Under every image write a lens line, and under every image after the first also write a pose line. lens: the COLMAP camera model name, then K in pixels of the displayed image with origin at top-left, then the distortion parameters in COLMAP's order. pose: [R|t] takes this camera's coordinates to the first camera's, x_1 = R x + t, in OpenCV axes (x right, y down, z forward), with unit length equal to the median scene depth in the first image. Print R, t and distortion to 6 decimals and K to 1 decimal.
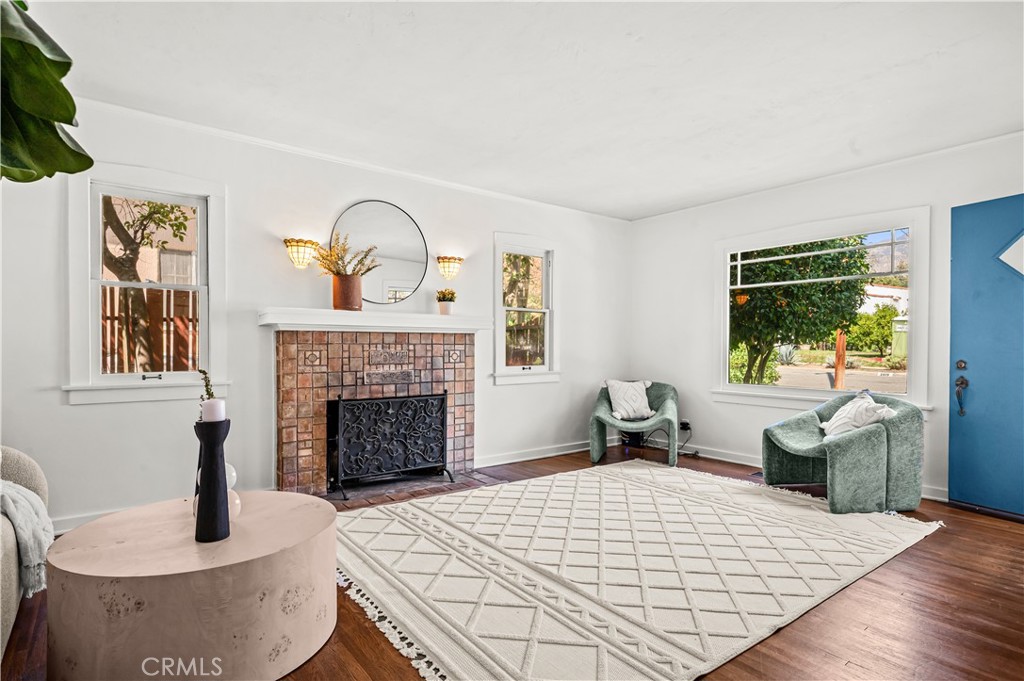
lens RADIAL K [[545.3, 0, 510.7], [0, 545.3, 350.2], [0, 0, 1]] dist [0.002529, -0.003181]
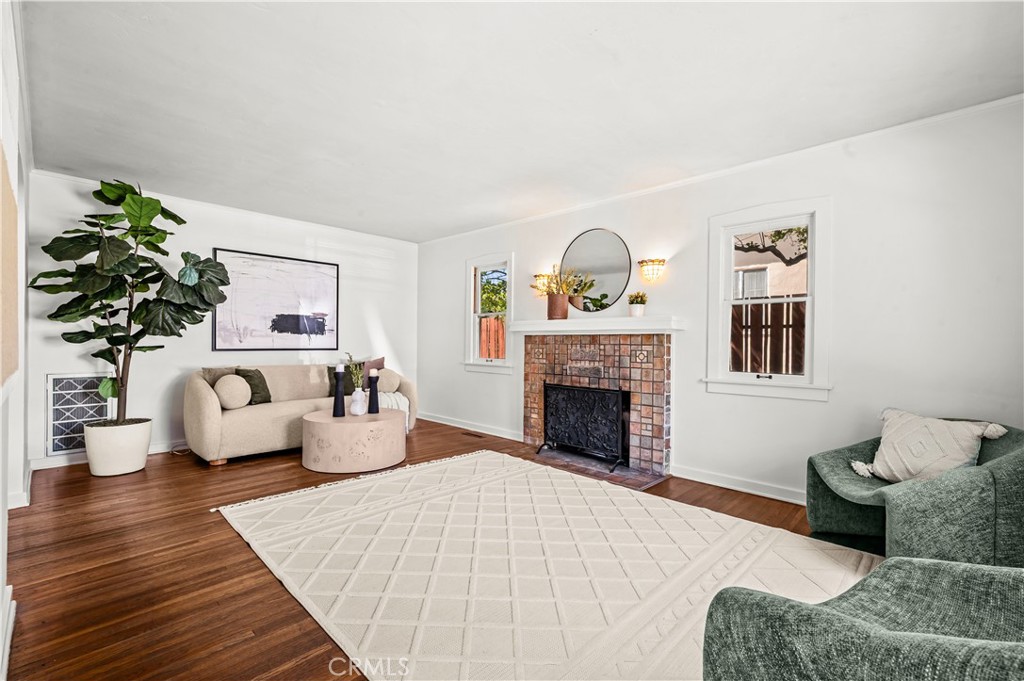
lens RADIAL K [[448.1, 0, 497.3], [0, 448.1, 342.2], [0, 0, 1]] dist [0.009023, 0.000276]
pose [[0.120027, -0.003872, -0.992763, 0.745235], [-0.018968, 0.999801, -0.006193, -0.005853], [0.992589, 0.019574, 0.119930, 0.659637]]
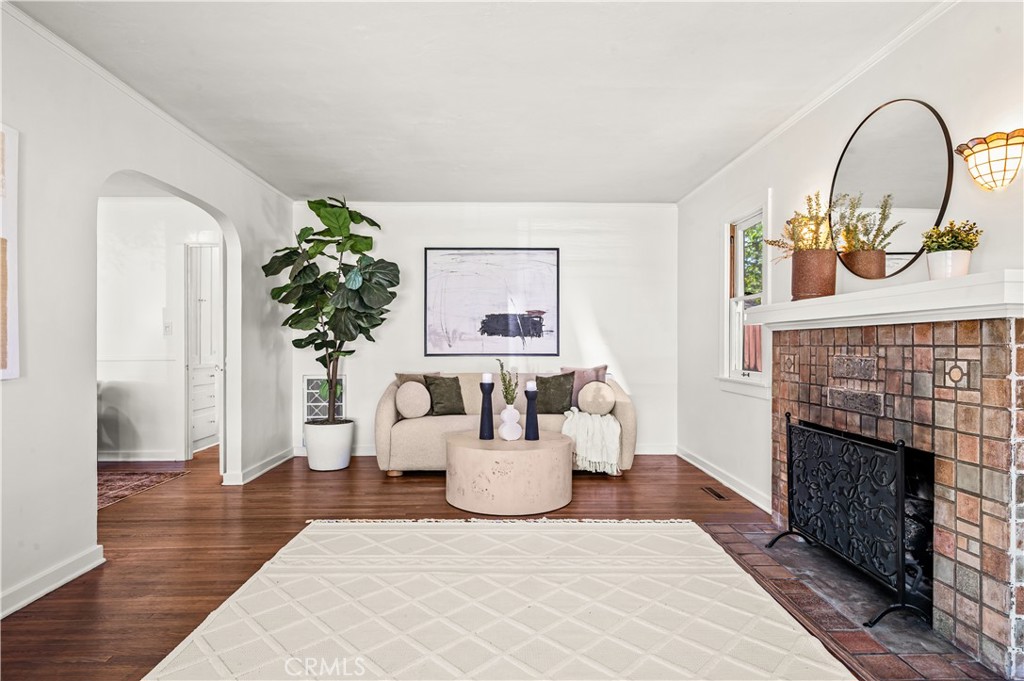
lens RADIAL K [[555.9, 0, 503.1], [0, 555.9, 344.4], [0, 0, 1]] dist [0.006715, -0.001415]
pose [[-0.601248, -0.005447, -0.799044, 0.493858], [-0.011170, 0.999936, 0.001589, -0.009482], [0.798984, 0.009881, -0.601271, 1.030441]]
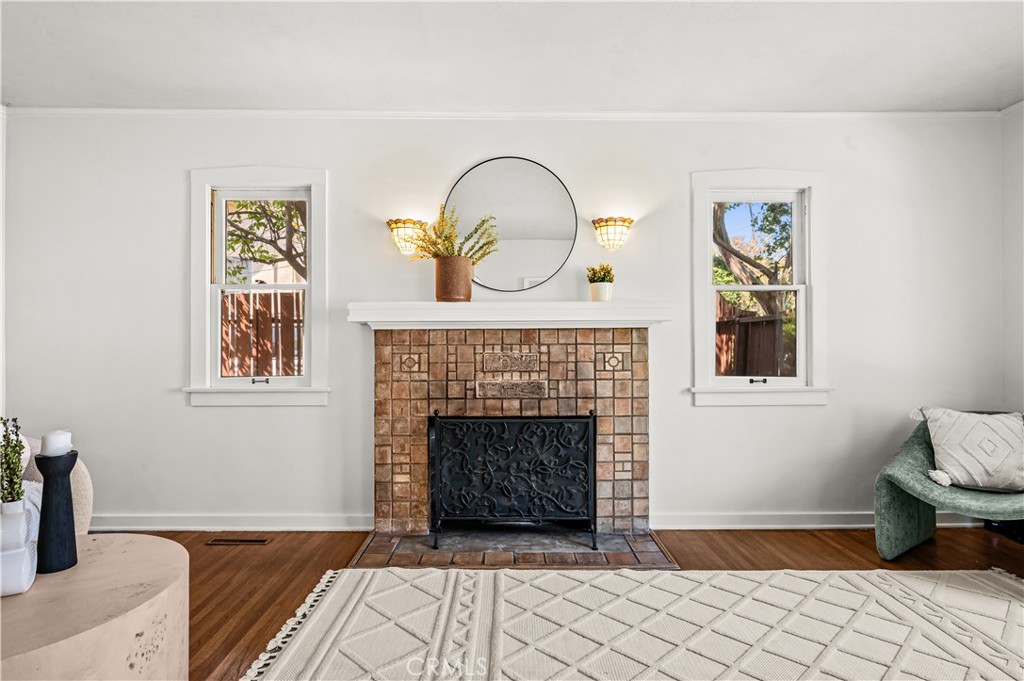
lens RADIAL K [[545.3, 0, 507.2], [0, 545.3, 337.2], [0, 0, 1]] dist [0.002529, -0.003181]
pose [[0.793903, -0.013485, -0.607895, 0.219727], [0.002500, 0.999818, -0.018914, -0.007283], [0.608039, 0.013496, 0.793792, 0.393403]]
